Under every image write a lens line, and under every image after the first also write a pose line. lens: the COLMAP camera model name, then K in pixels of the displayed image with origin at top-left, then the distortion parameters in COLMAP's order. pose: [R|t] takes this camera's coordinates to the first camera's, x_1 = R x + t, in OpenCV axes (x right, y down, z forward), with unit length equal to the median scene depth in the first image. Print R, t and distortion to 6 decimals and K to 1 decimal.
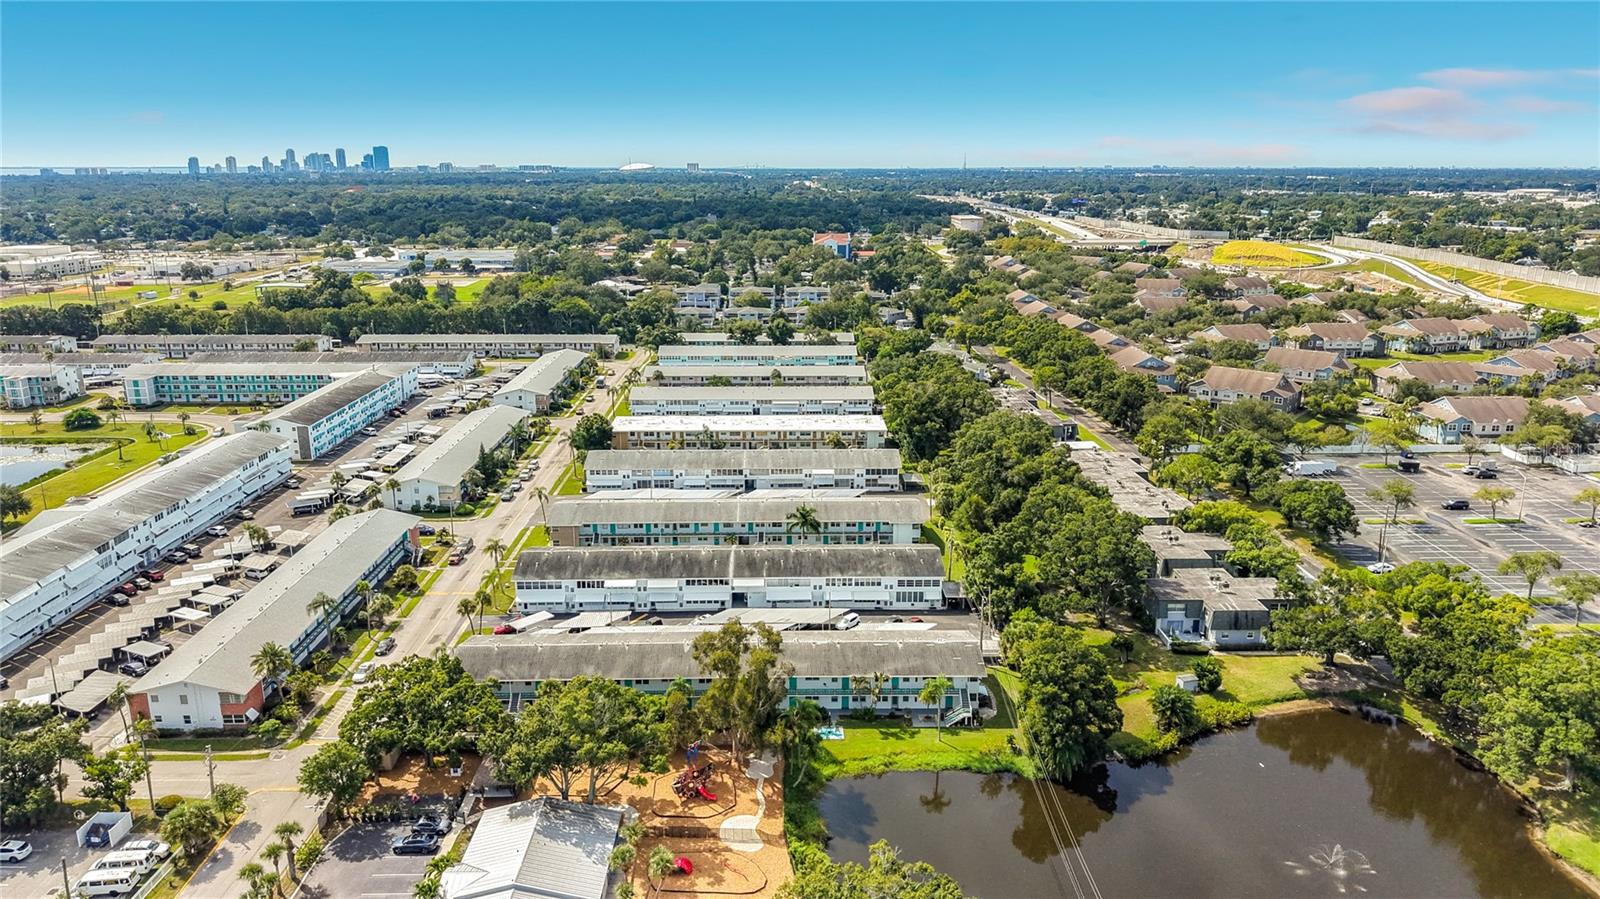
lens RADIAL K [[1080.7, 0, 796.0], [0, 1080.7, 446.7], [0, 0, 1]] dist [0.058547, -0.070427]
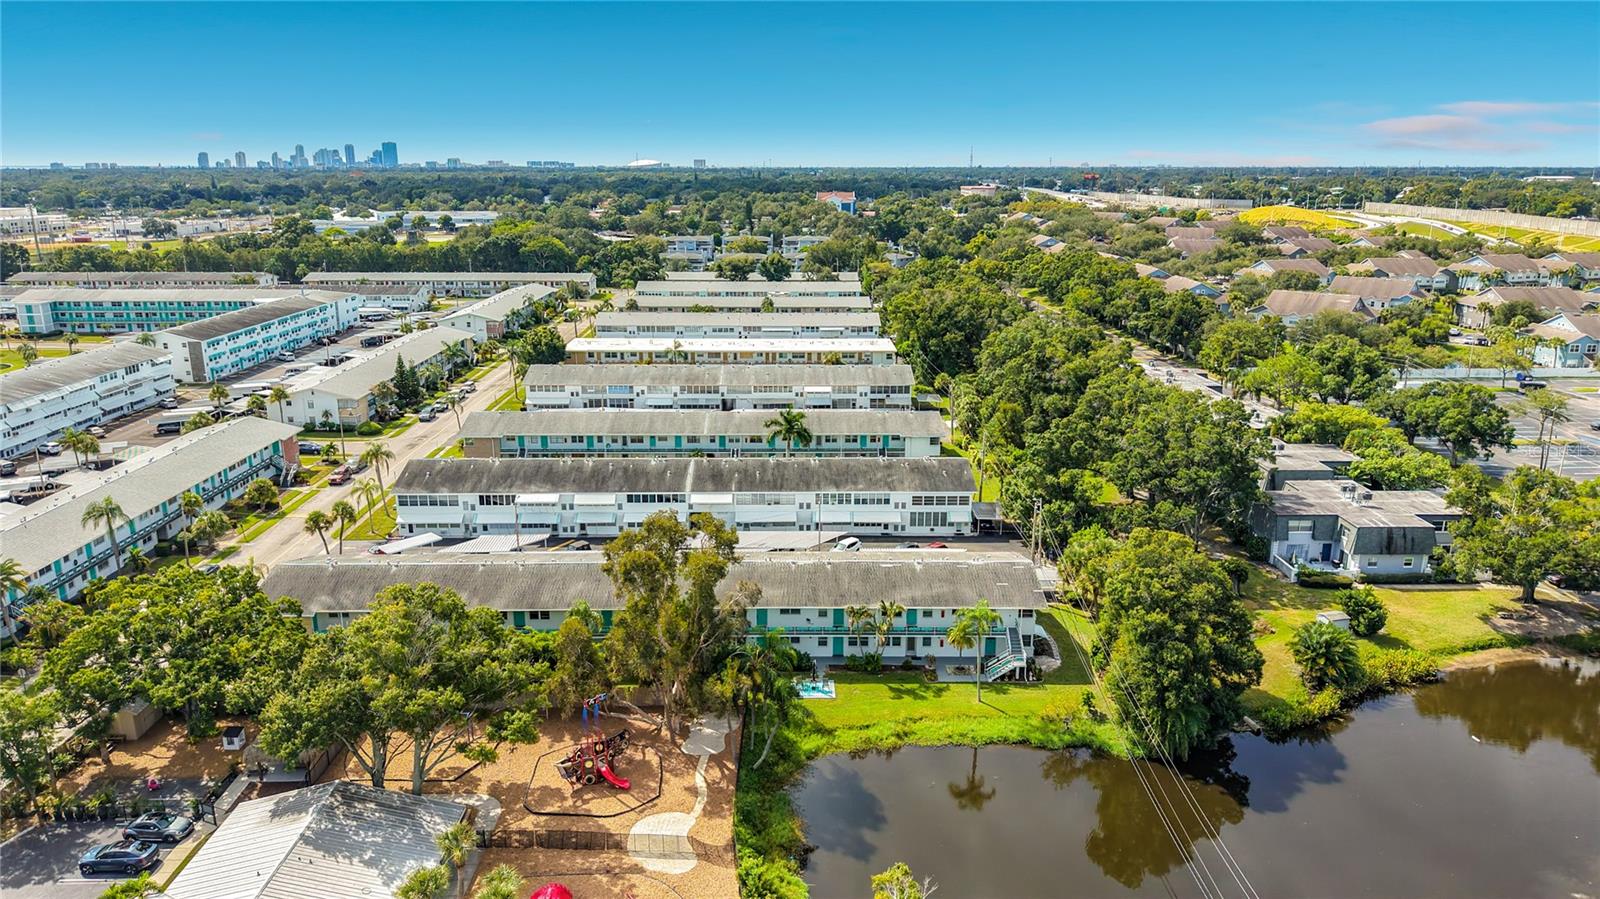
lens RADIAL K [[1068.7, 0, 796.8], [0, 1068.7, 447.4], [0, 0, 1]] dist [0.054978, -0.062948]
pose [[0.999984, 0.002920, -0.004890, 0.016590], [-0.002908, 0.999993, 0.002553, 0.080746], [0.004898, -0.002538, 0.999985, 0.242541]]
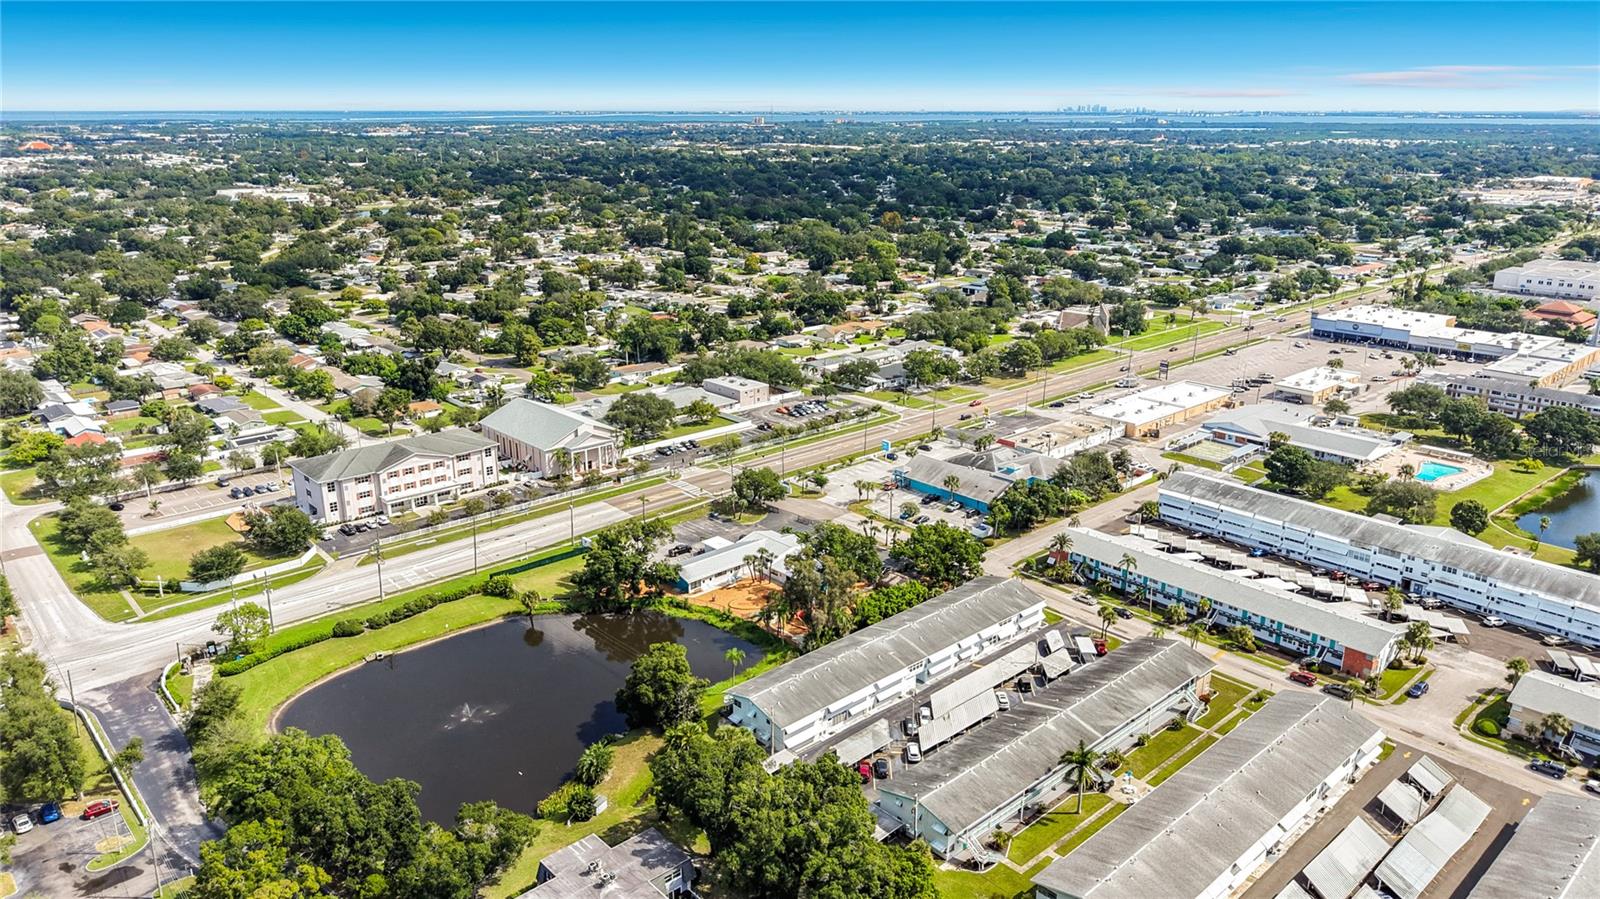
lens RADIAL K [[1080.7, 0, 796.0], [0, 1080.7, 446.7], [0, 0, 1]] dist [0.058547, -0.070427]
pose [[-0.750754, 0.196319, -0.630736, 0.636669], [-0.165417, 0.868527, 0.467225, -0.482938], [0.639536, 0.455105, -0.619575, 1.264597]]
